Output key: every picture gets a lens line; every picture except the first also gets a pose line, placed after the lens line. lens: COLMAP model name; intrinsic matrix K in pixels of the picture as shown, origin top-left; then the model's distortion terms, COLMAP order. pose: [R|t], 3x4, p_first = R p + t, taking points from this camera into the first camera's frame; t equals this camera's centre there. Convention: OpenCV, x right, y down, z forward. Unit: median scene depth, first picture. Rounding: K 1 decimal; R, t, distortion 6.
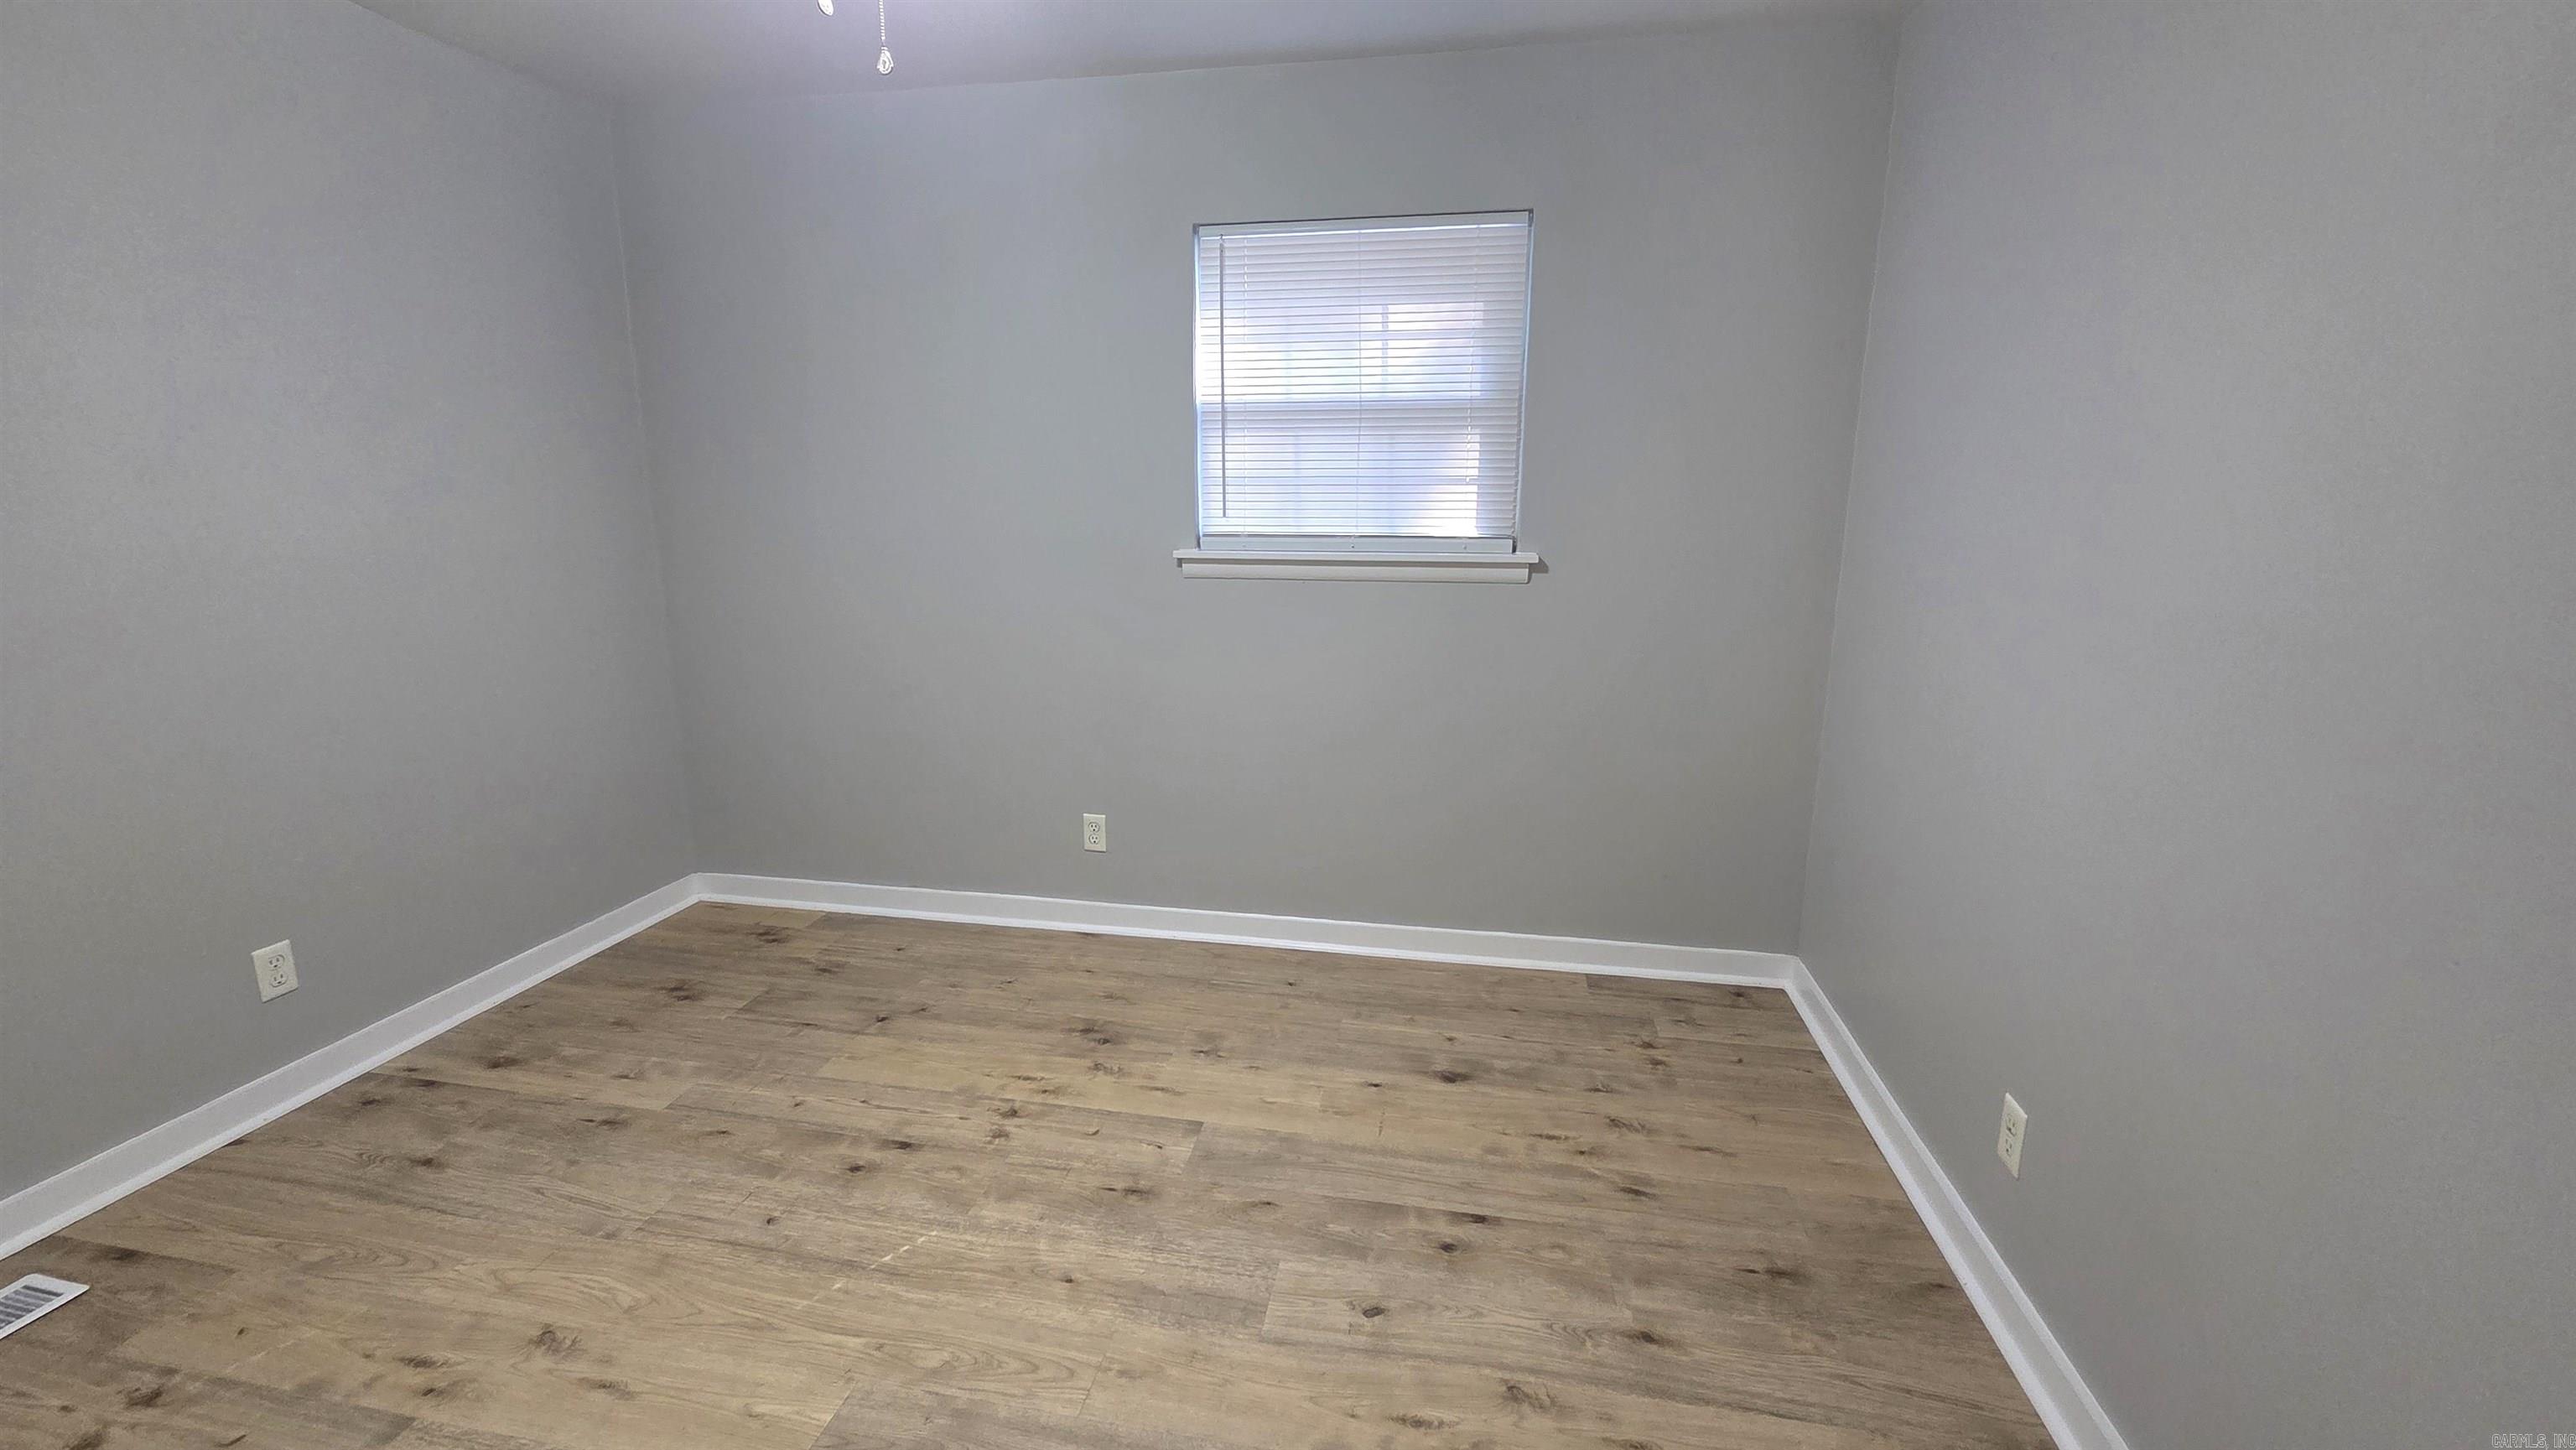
lens RADIAL K [[1055.1, 0, 1295.6], [0, 1055.1, 712.3], [0, 0, 1]] dist [0.002413, -0.000834]
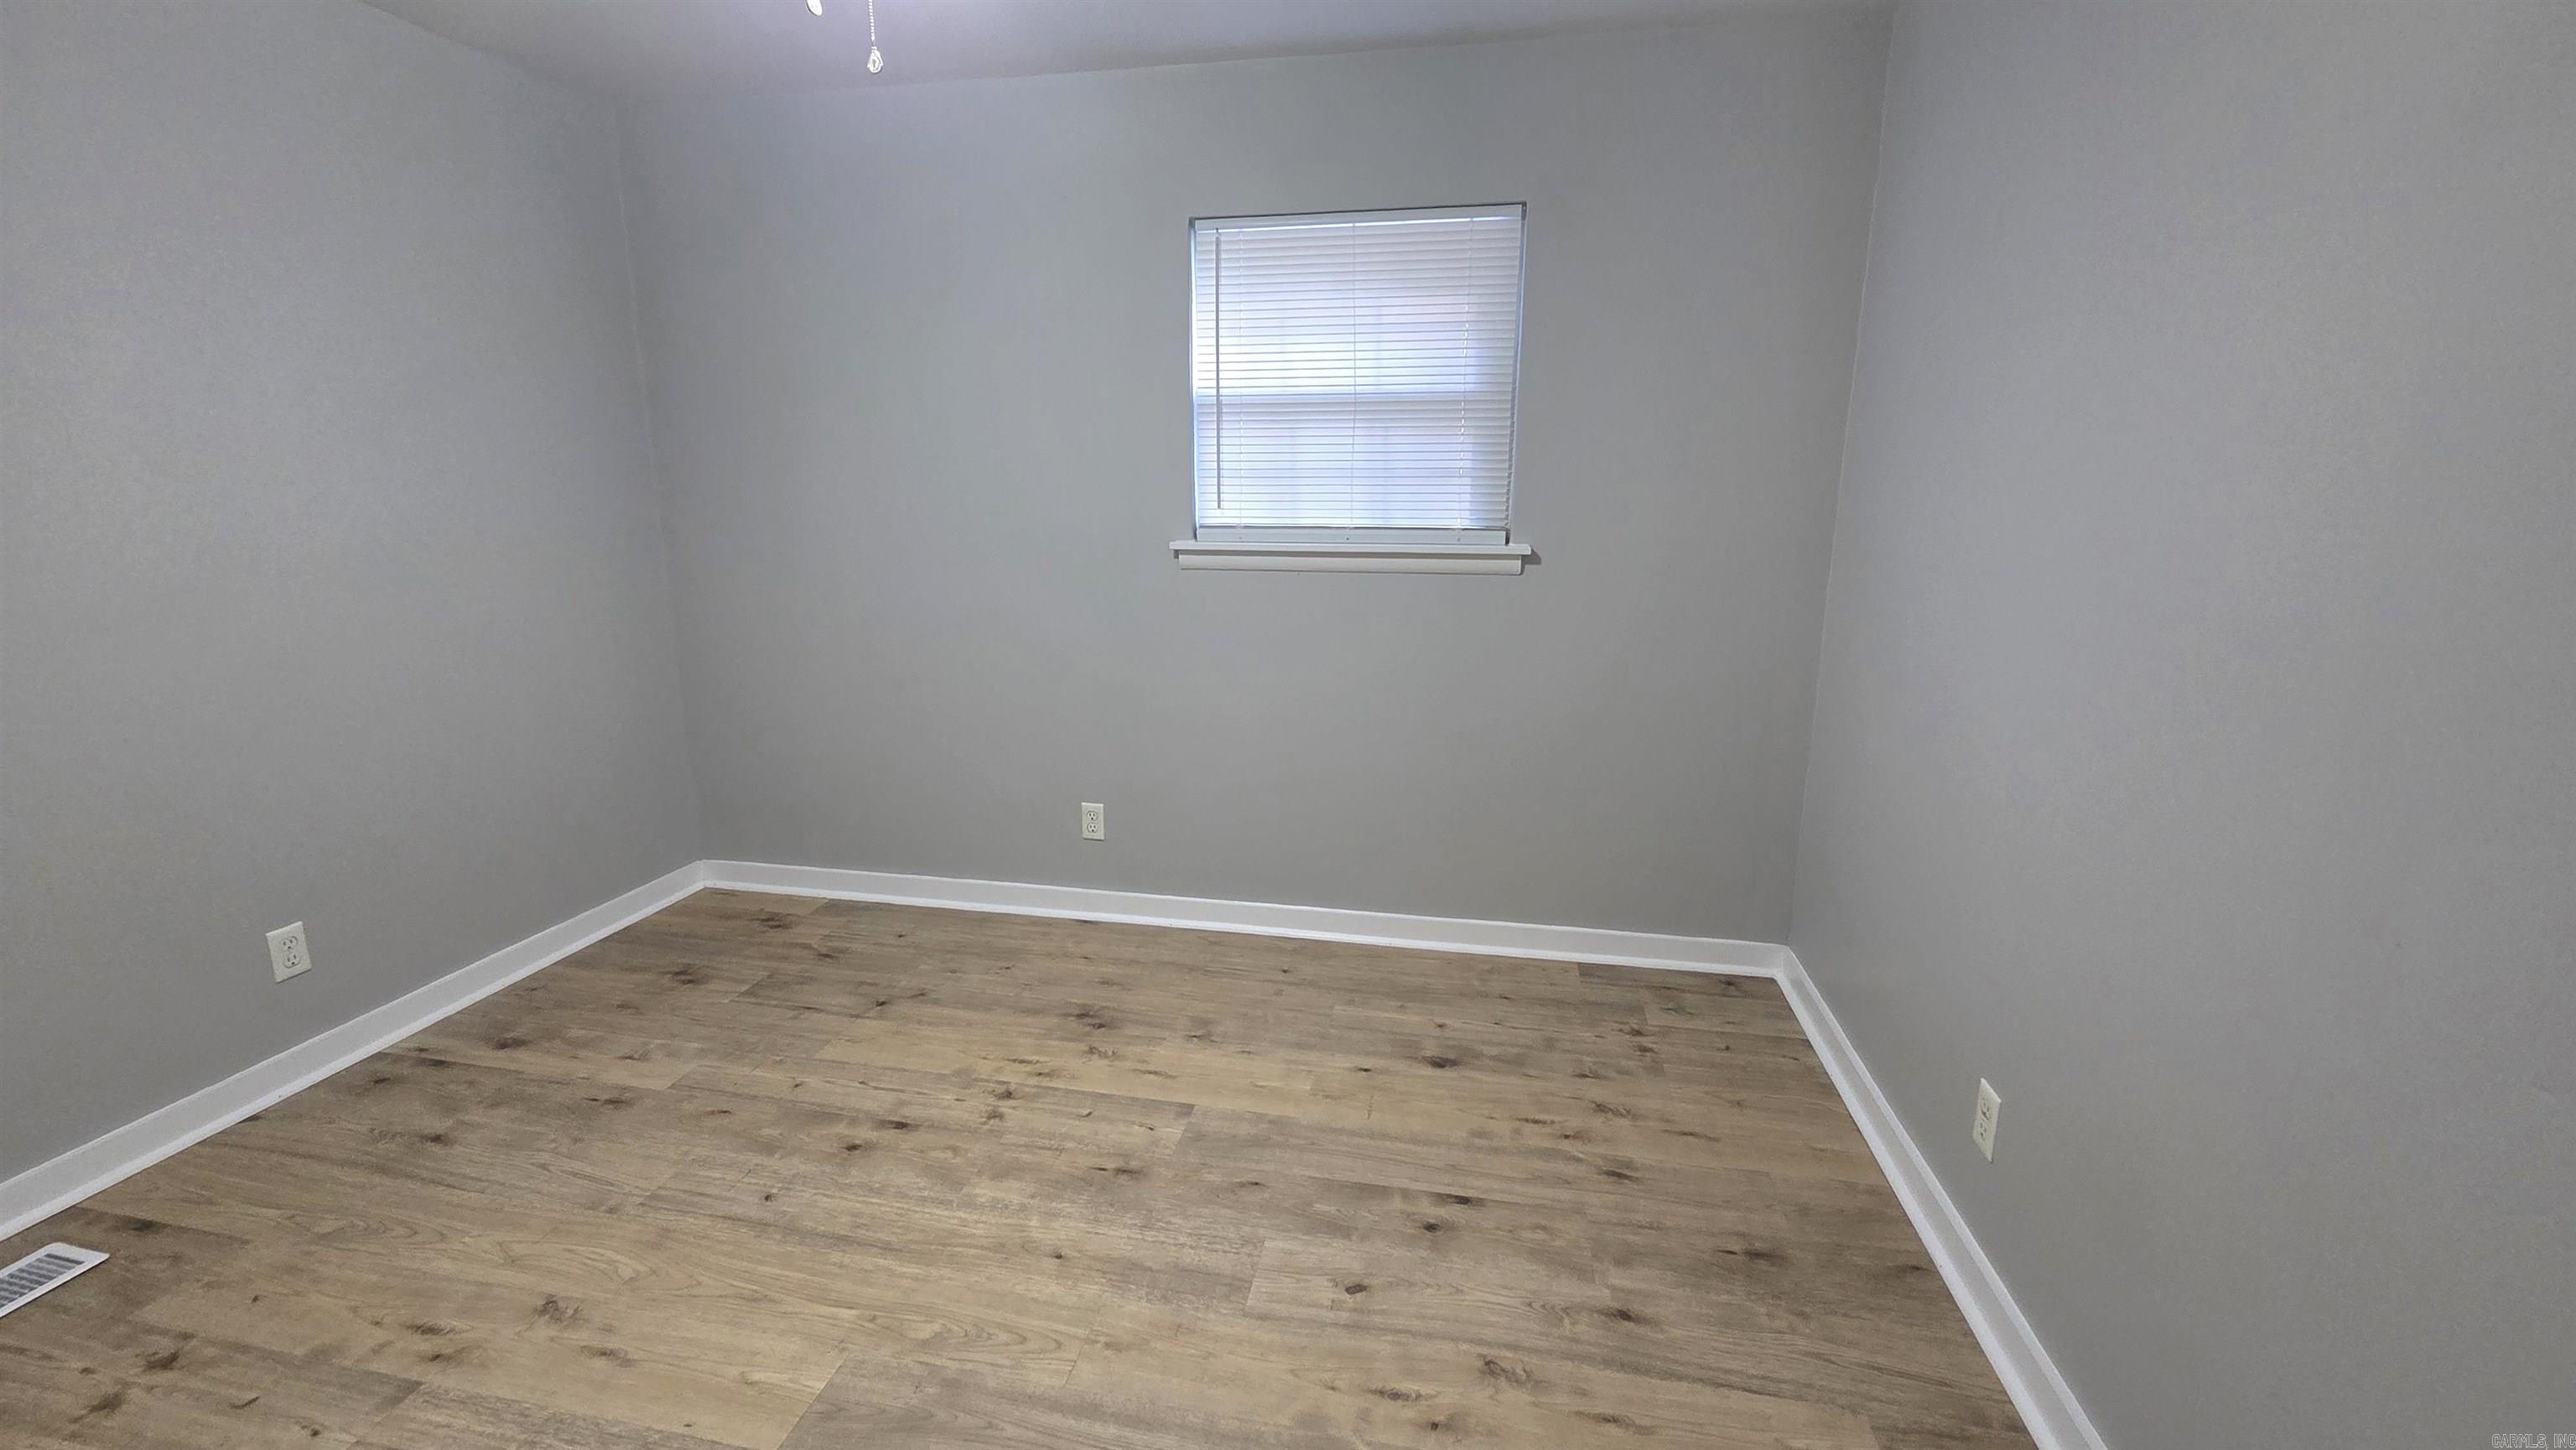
lens RADIAL K [[1055.1, 0, 1295.7], [0, 1055.1, 712.6], [0, 0, 1]] dist [0.002413, -0.000834]
pose [[0.999955, 0.002342, -0.009217, 0.018742], [-0.002279, 0.999975, 0.006750, 0.003723], [0.009233, -0.006728, 0.999935, -0.012980]]
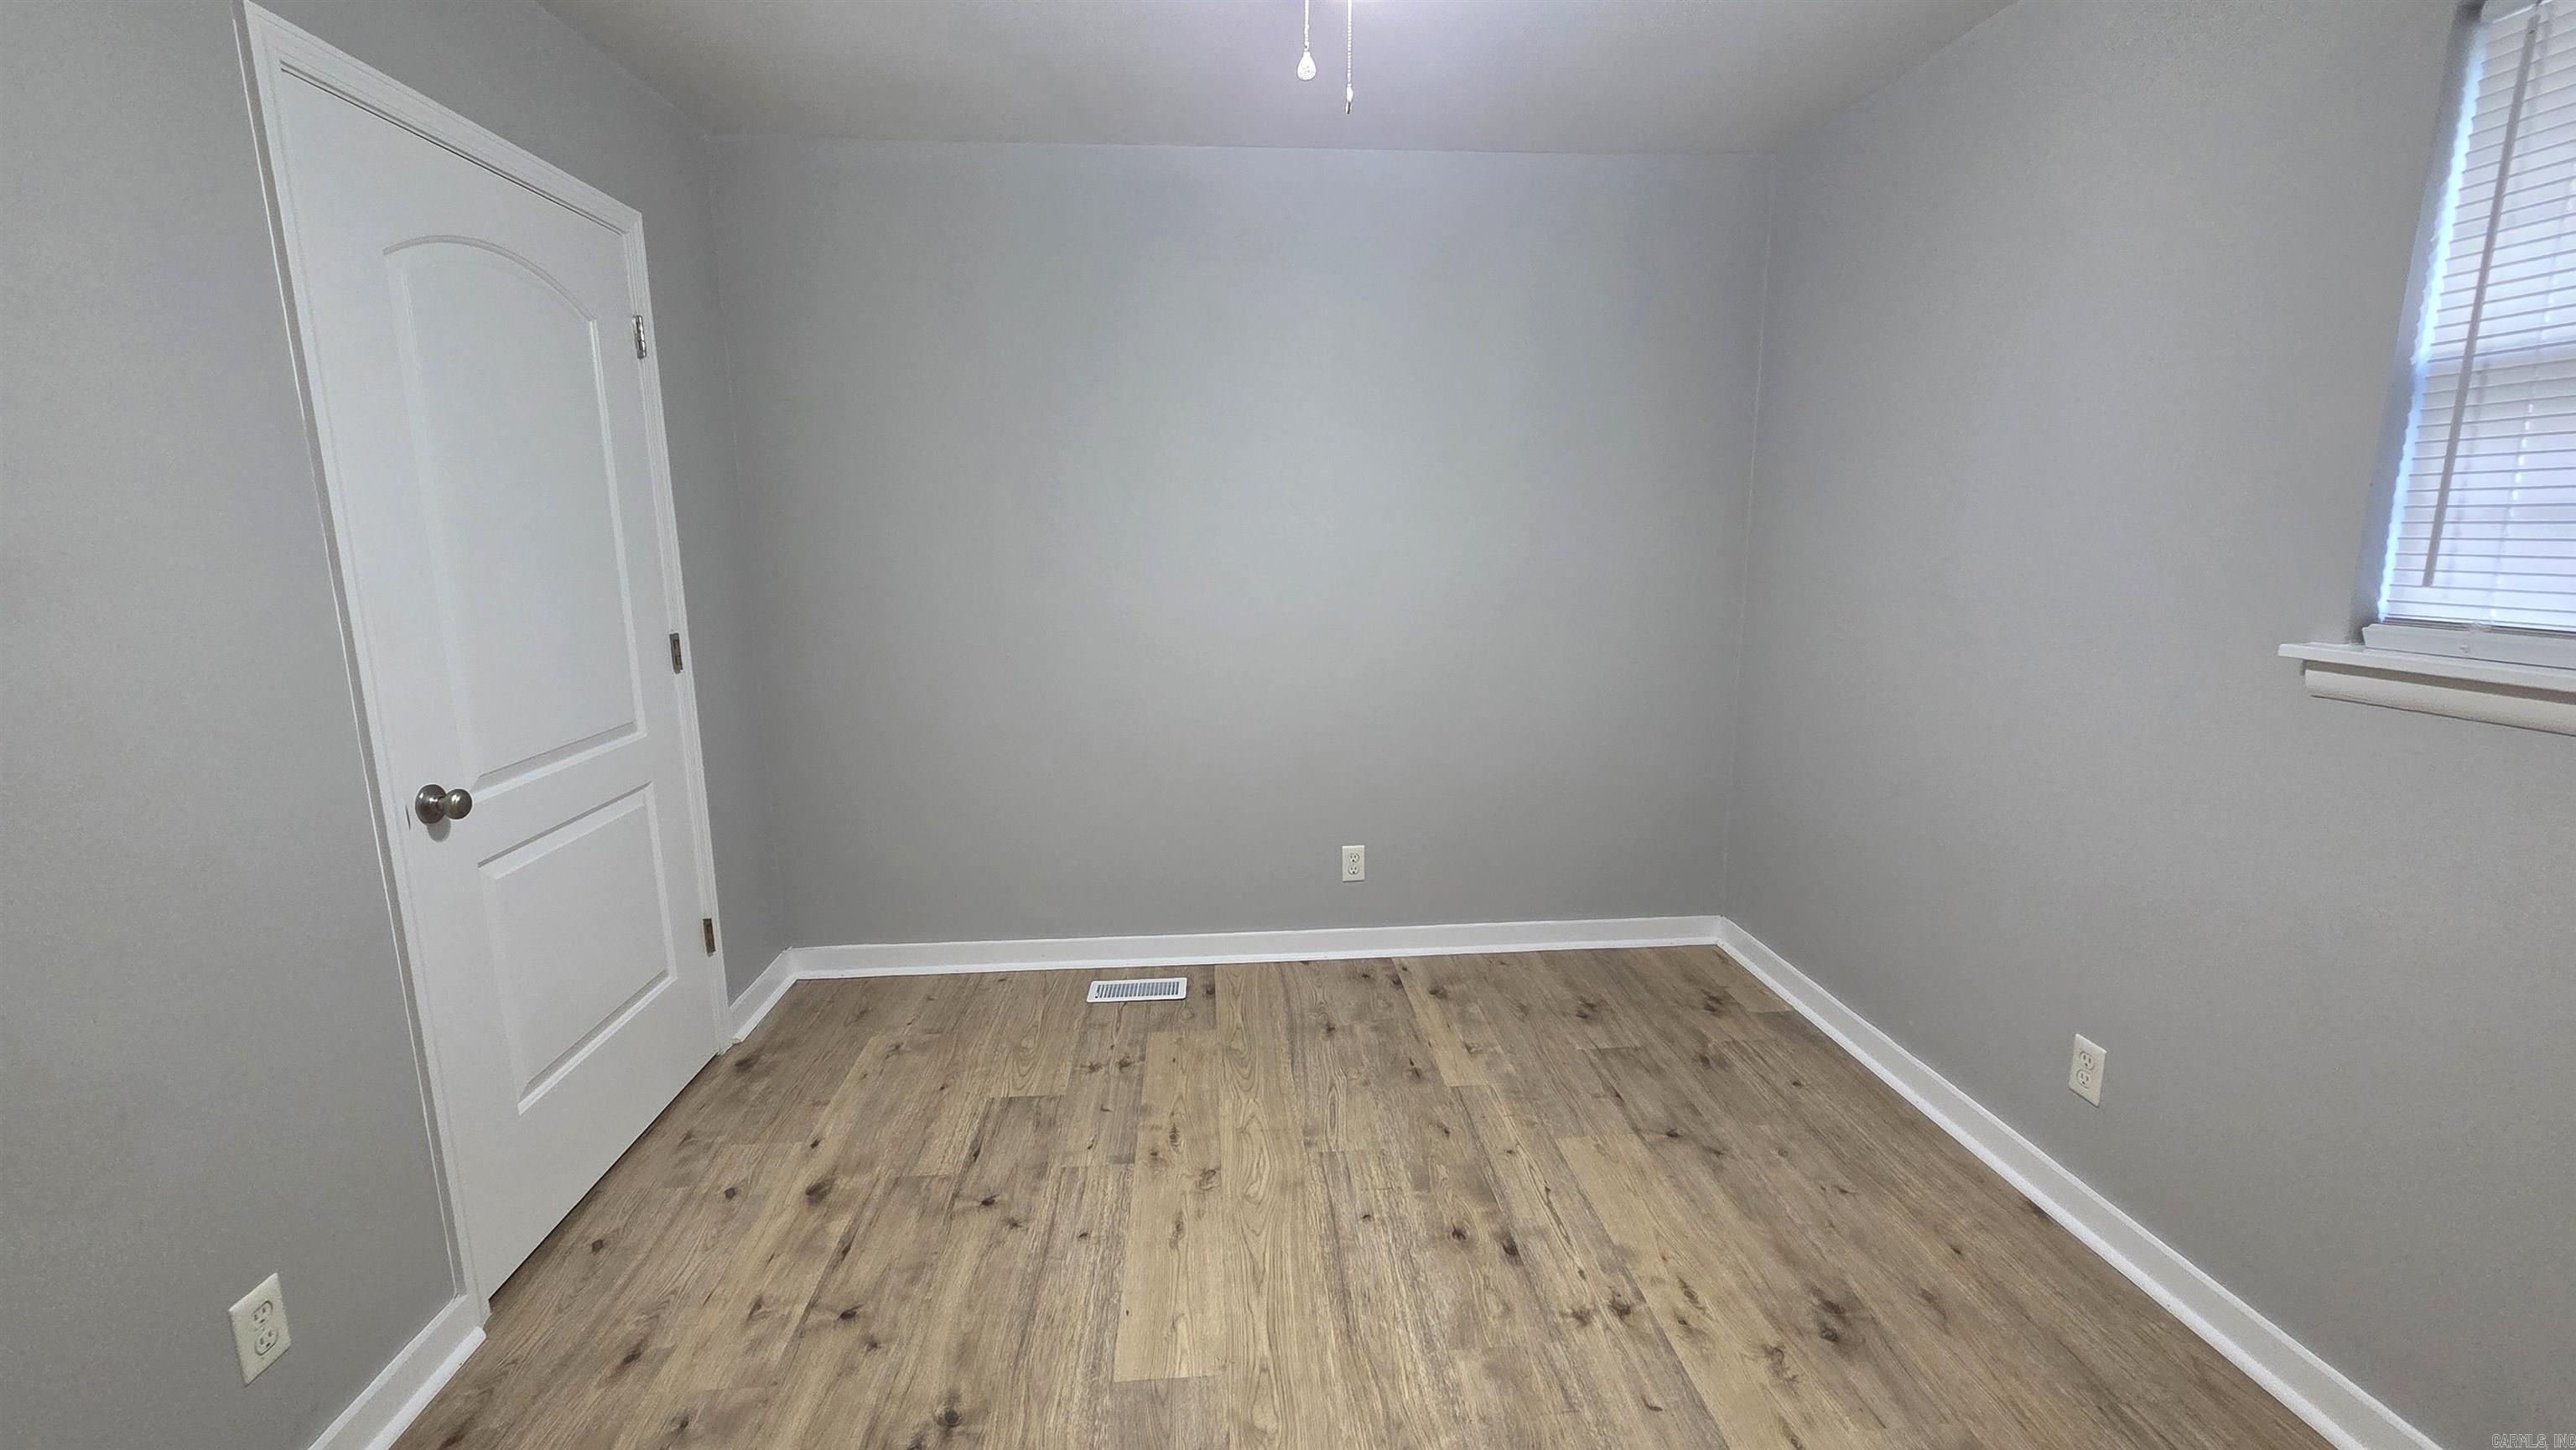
lens RADIAL K [[1055.1, 0, 1285.2], [0, 1055.1, 721.0], [0, 0, 1]] dist [0.002413, -0.000834]
pose [[0.252846, 0.172613, -0.951984, 0.365984], [-0.187499, 0.974044, 0.126813, -0.114738], [0.949164, 0.146431, 0.278648, 0.481048]]
